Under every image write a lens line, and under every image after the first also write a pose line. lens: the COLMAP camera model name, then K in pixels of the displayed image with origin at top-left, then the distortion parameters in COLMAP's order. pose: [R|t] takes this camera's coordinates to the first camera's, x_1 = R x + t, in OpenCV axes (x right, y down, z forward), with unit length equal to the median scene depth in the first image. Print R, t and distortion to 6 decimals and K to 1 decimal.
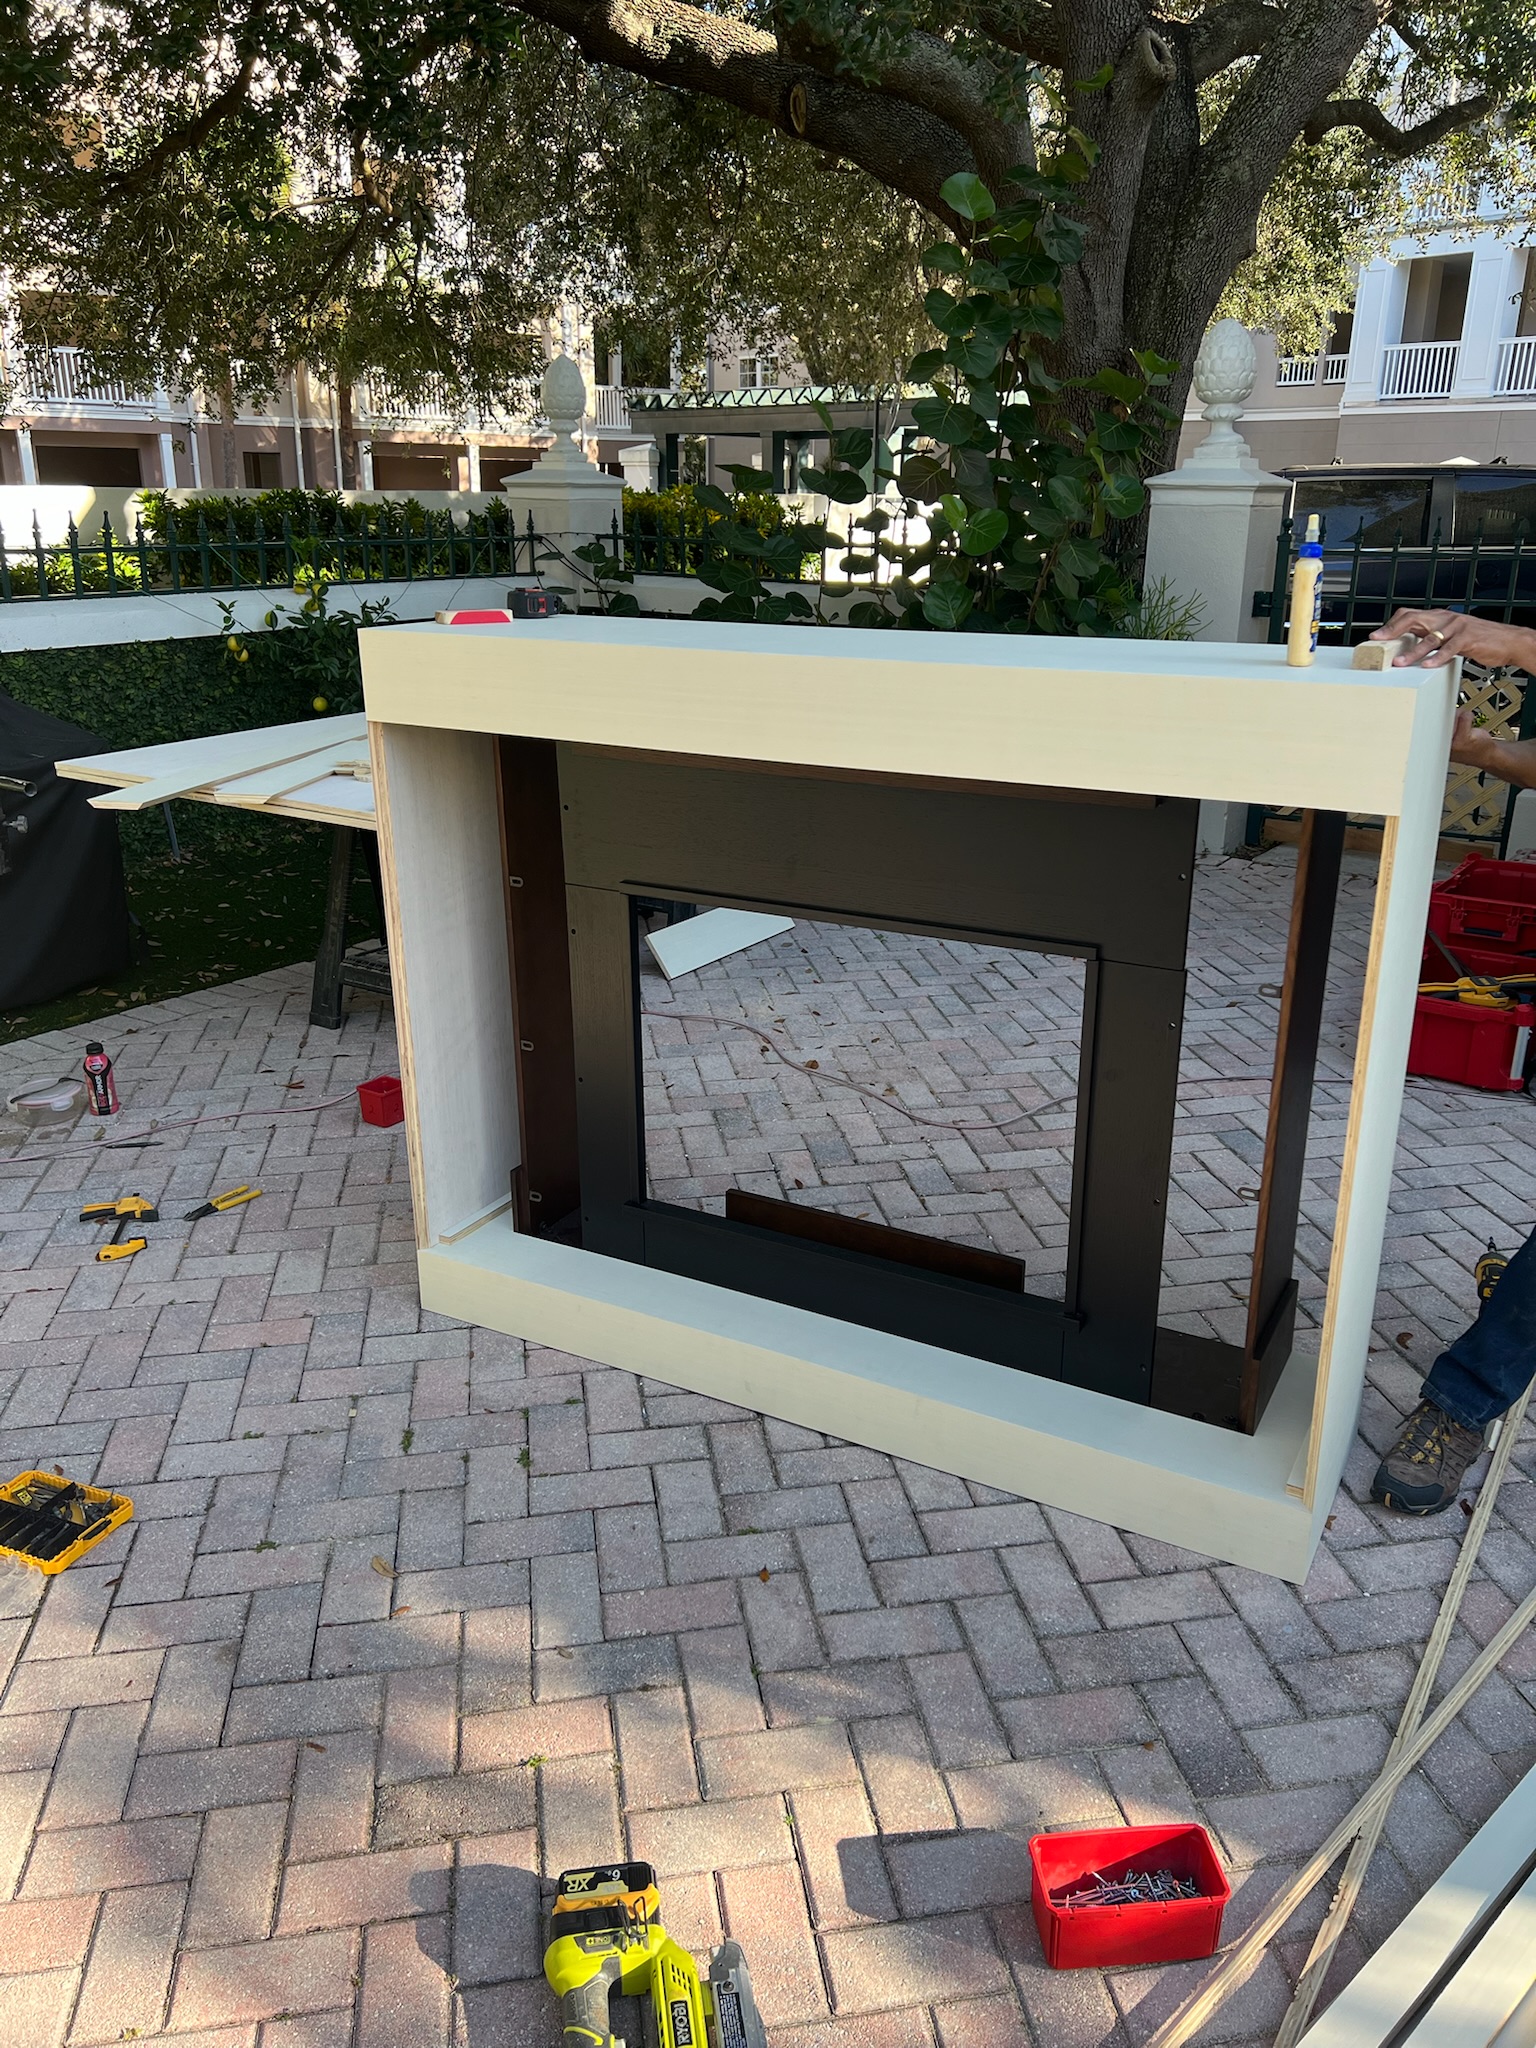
lens RADIAL K [[1519.6, 0, 768.9], [0, 1519.6, 1032.0], [0, 0, 1]] dist [0.012559, -0.025934]
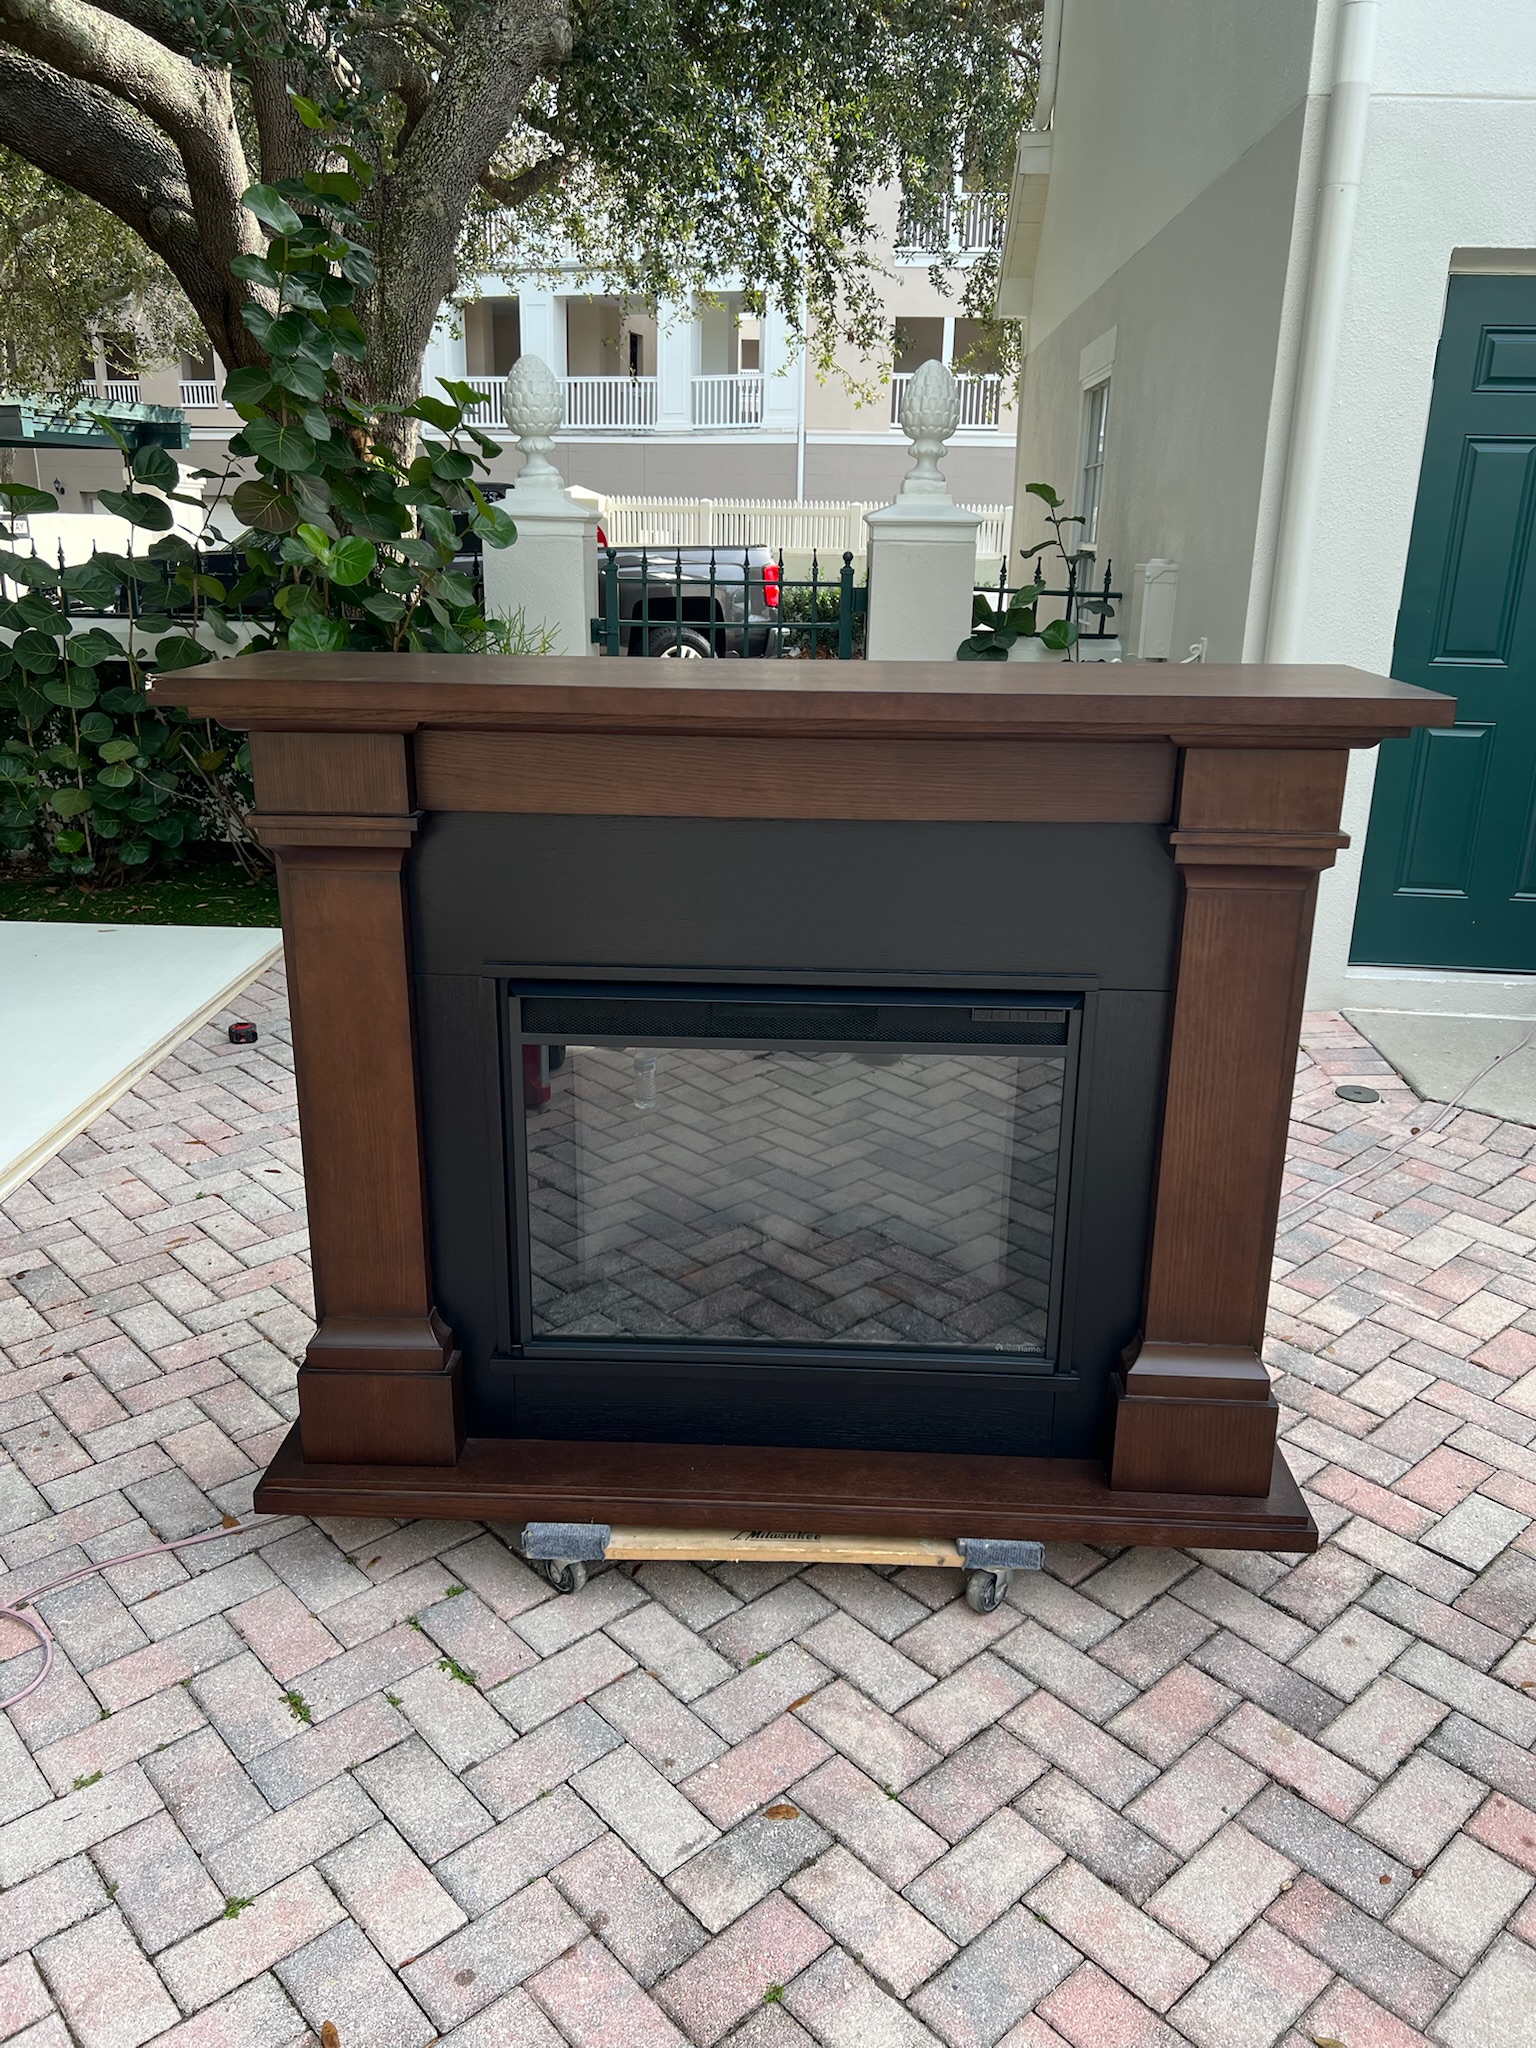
lens RADIAL K [[1519.6, 0, 740.5], [0, 1519.6, 1004.8], [0, 0, 1]] dist [0.012559, -0.025934]
pose [[0.857160, -0.161700, 0.489009, -0.350040], [0.173675, 0.984576, 0.021141, -0.073612], [-0.484885, 0.066807, 0.872022, 0.141132]]
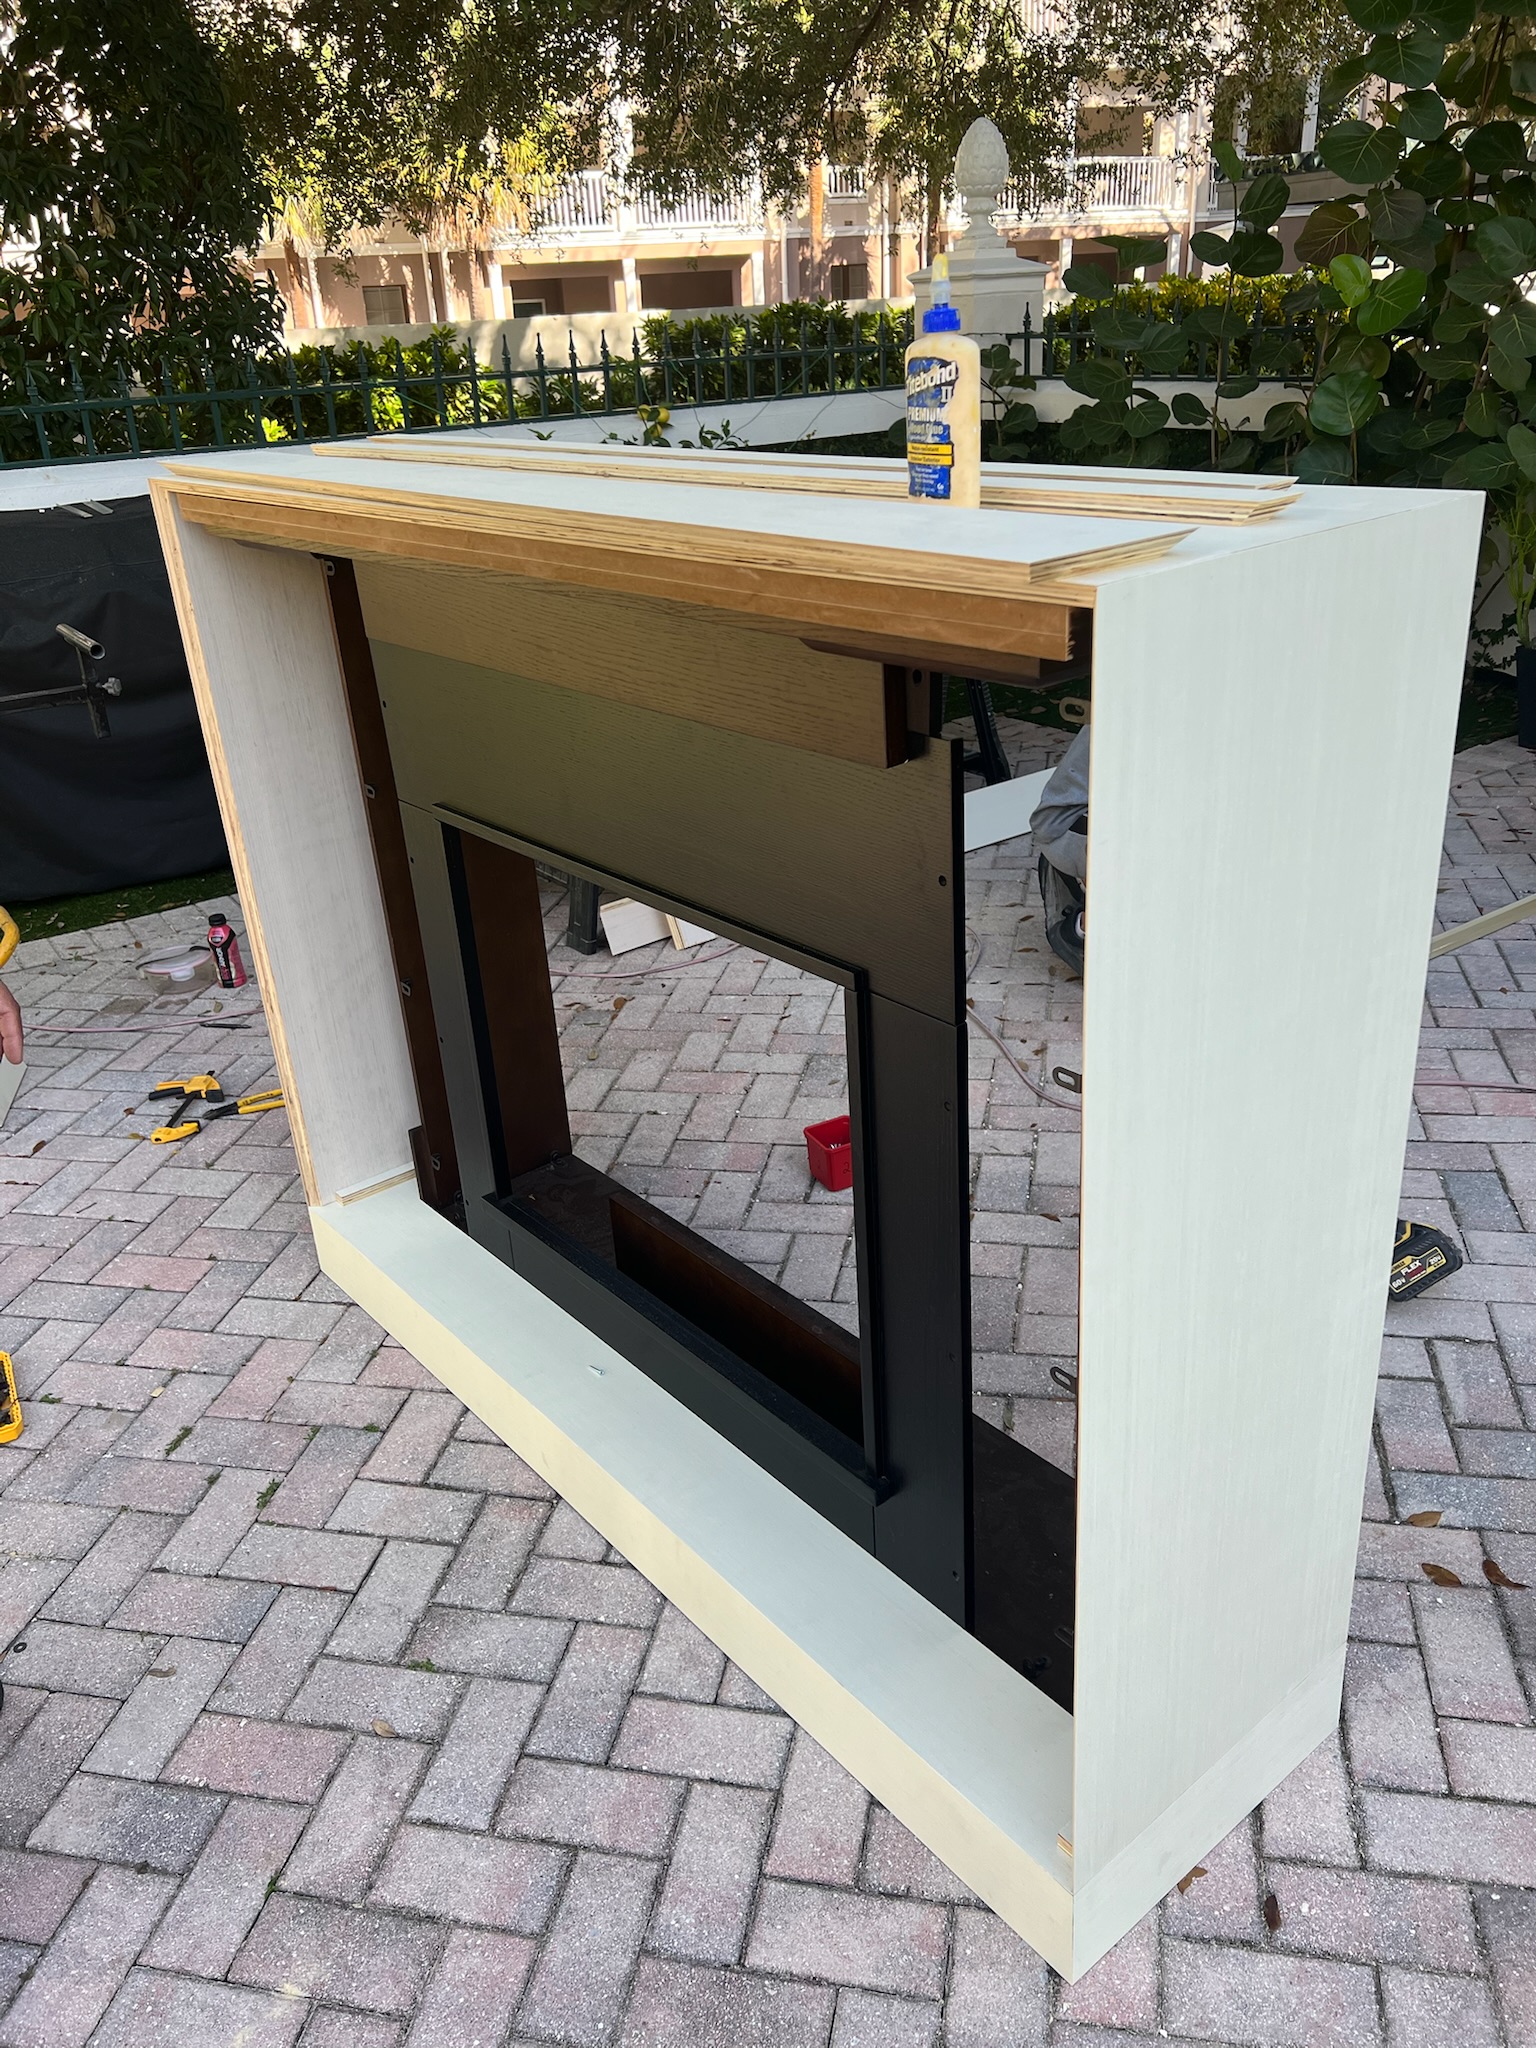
lens RADIAL K [[1519.6, 0, 734.2], [0, 1519.6, 1062.7], [0, 0, 1]] dist [0.012559, -0.025934]
pose [[0.929009, 0.115496, -0.351573, 0.319114], [-0.070174, 0.987793, 0.139070, -0.084475], [0.363344, -0.104526, 0.925773, 0.309006]]
